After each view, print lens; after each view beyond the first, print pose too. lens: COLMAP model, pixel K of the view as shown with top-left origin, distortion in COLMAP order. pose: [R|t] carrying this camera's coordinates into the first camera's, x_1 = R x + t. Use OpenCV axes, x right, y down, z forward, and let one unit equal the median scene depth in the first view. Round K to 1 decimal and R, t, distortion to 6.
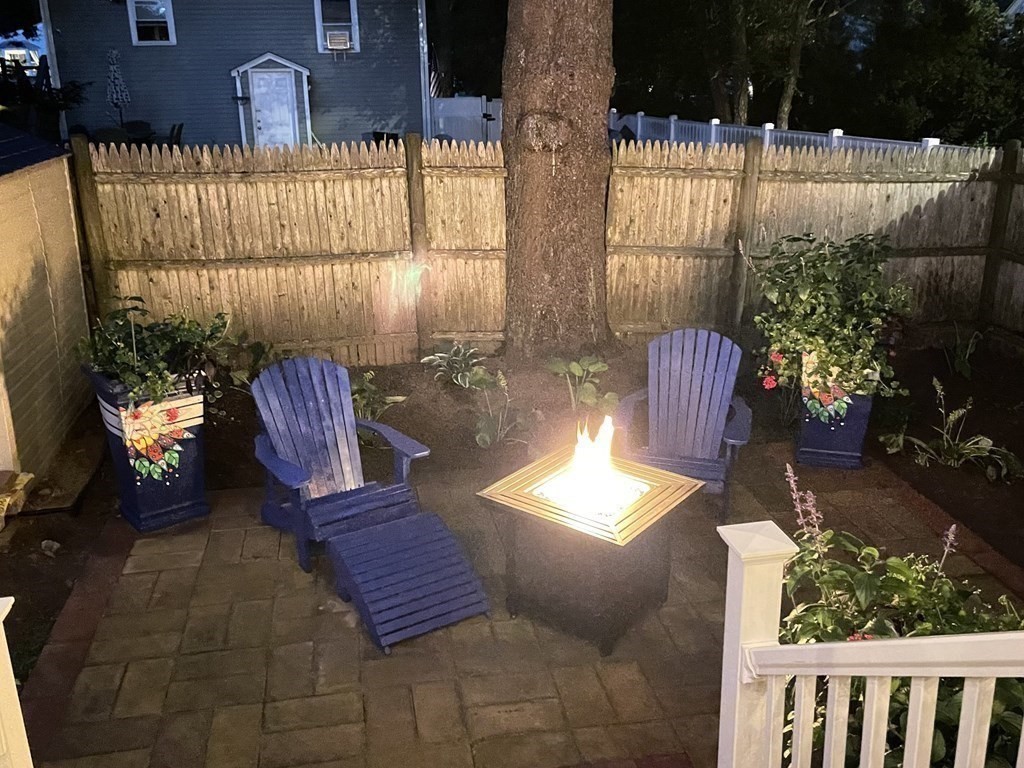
lens RADIAL K [[872.8, 0, 497.0], [0, 872.8, 386.1], [0, 0, 1]] dist [0.060183, -0.005724]
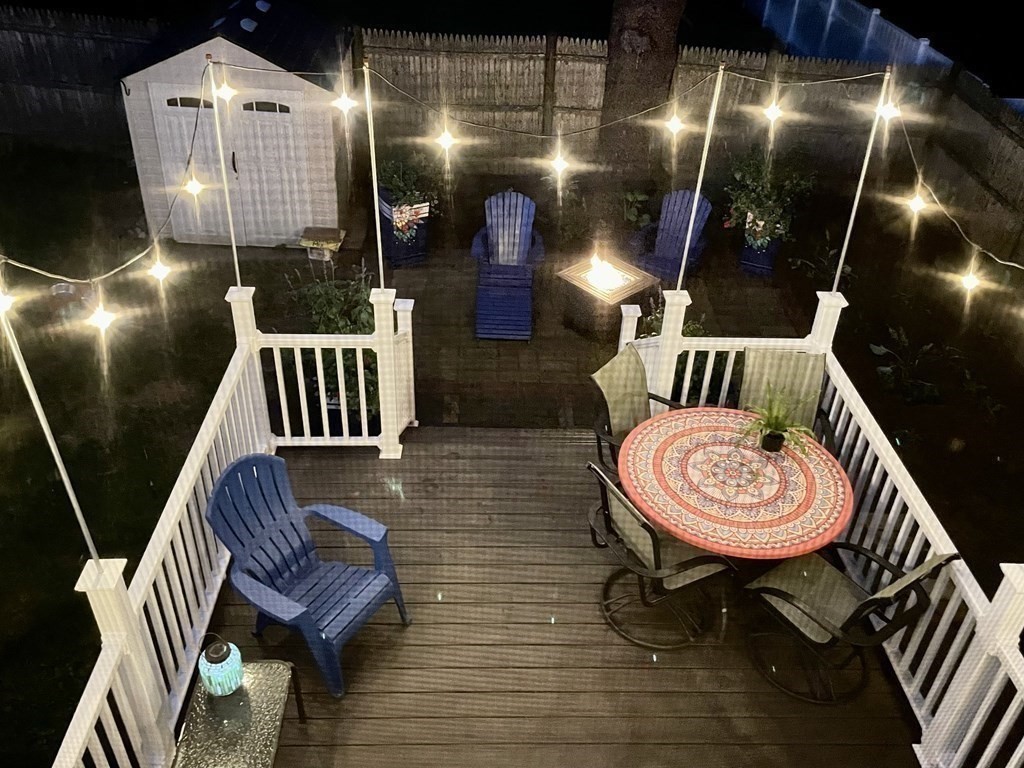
lens RADIAL K [[872.8, 0, 497.0], [0, 872.8, 386.1], [0, 0, 1]] dist [0.060183, -0.005724]
pose [[0.984853, 0.136240, -0.107249, 0.065581], [-0.096655, 0.944903, 0.312755, -0.173092], [0.143950, -0.297652, 0.943759, -0.732457]]
